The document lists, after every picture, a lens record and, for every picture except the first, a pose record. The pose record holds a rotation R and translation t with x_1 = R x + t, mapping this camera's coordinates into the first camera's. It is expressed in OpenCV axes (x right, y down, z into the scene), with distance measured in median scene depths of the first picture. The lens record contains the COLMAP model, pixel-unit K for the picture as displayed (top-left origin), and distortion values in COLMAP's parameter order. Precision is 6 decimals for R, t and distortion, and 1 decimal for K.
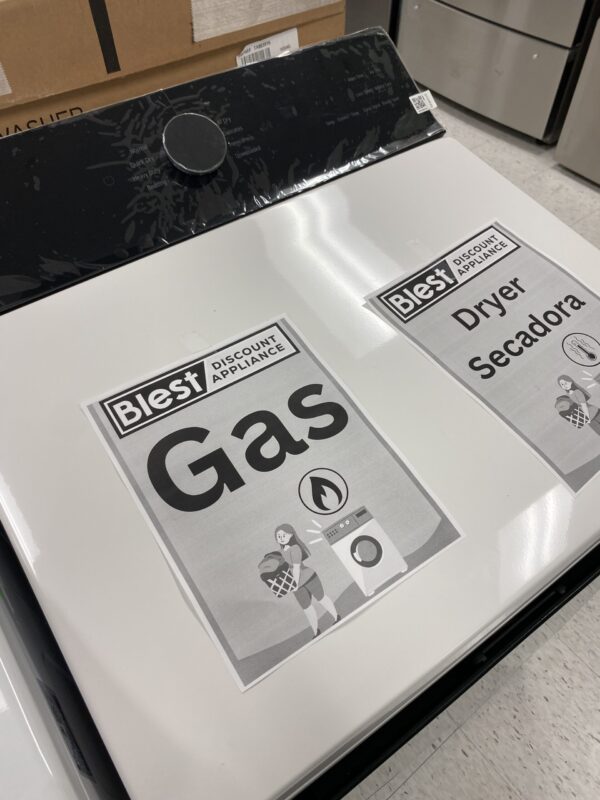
lens RADIAL K [[614.0, 0, 306.6], [0, 614.0, 401.5], [0, 0, 1]] dist [0.027851, -0.046078]
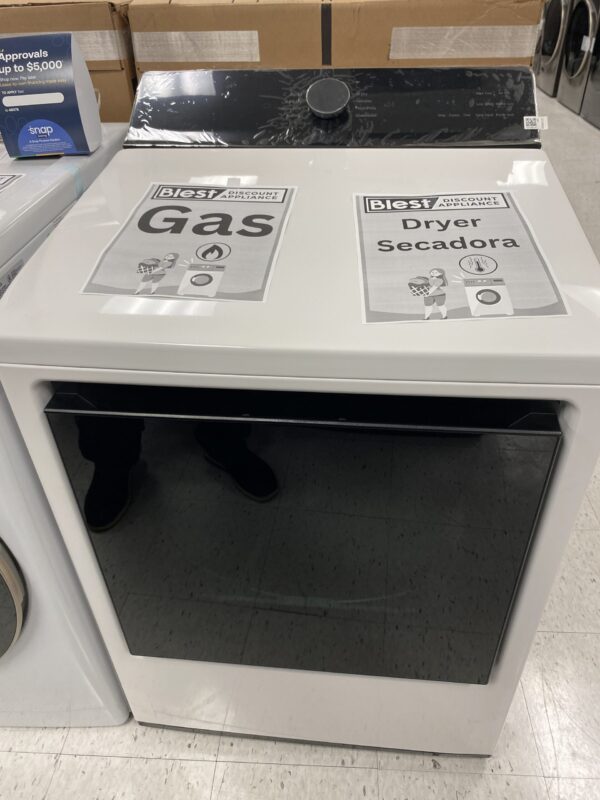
lens RADIAL K [[614.0, 0, 301.3], [0, 614.0, 404.4], [0, 0, 1]] dist [0.027851, -0.046078]
pose [[0.745291, 0.380848, -0.547263, 0.902358], [-0.501318, 0.861237, -0.083374, 0.384255], [0.439570, 0.336491, 0.832798, 0.005287]]
